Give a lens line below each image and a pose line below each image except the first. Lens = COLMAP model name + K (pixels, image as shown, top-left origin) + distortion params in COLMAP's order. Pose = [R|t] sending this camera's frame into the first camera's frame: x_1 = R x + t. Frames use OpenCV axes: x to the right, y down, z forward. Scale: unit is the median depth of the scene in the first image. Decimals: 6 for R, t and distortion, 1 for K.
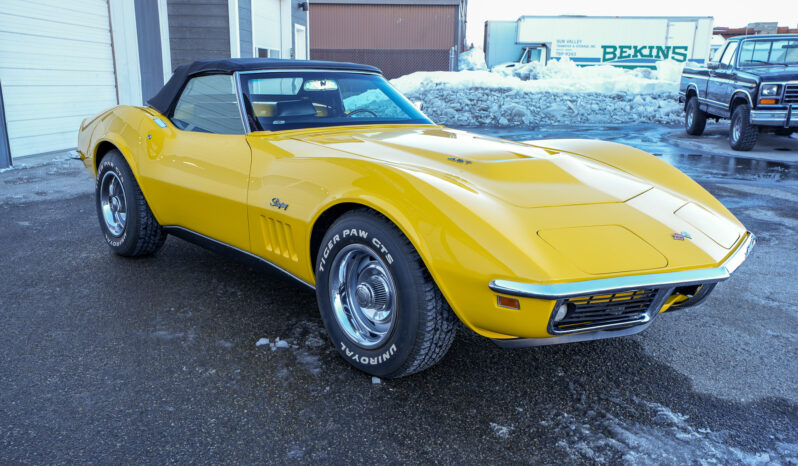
lens RADIAL K [[726.1, 0, 394.4], [0, 726.1, 258.3], [0, 0, 1]] dist [-0.000510, 0.135600]
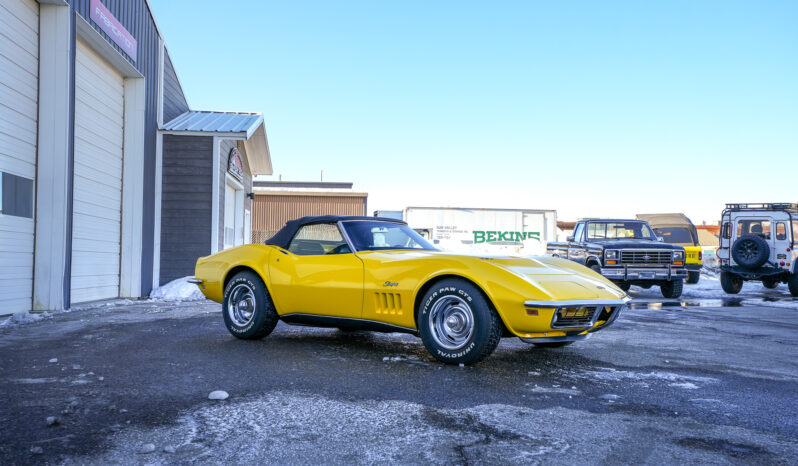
lens RADIAL K [[654.7, 0, 399.0], [0, 654.7, 233.0], [0, 0, 1]] dist [0.004901, 0.116436]
pose [[0.987174, 0.000752, 0.159646, -0.292203], [0.043867, 0.960219, -0.275780, 0.189519], [-0.153503, 0.279246, 0.947871, -0.453367]]
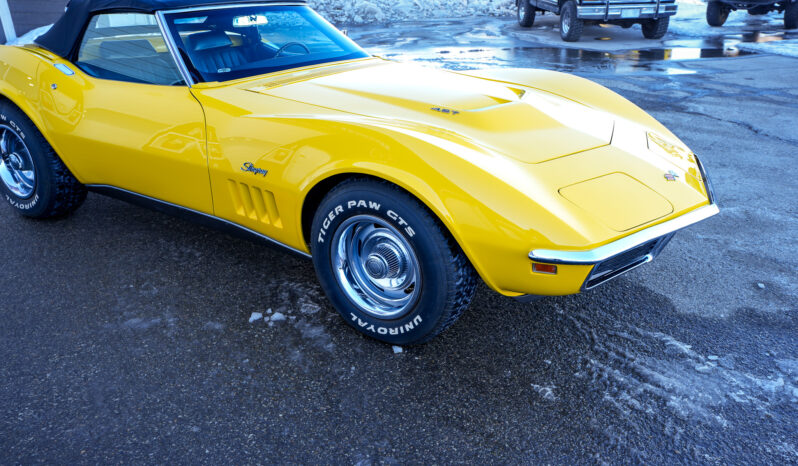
lens RADIAL K [[643.0, 0, 424.1], [0, 643.0, 222.9], [0, 0, 1]] dist [0.008304, 0.129133]
pose [[0.963852, -0.115914, 0.239901, -0.111782], [0.084362, 0.986850, 0.137878, -0.073585], [-0.252728, -0.112656, 0.960956, 0.107724]]
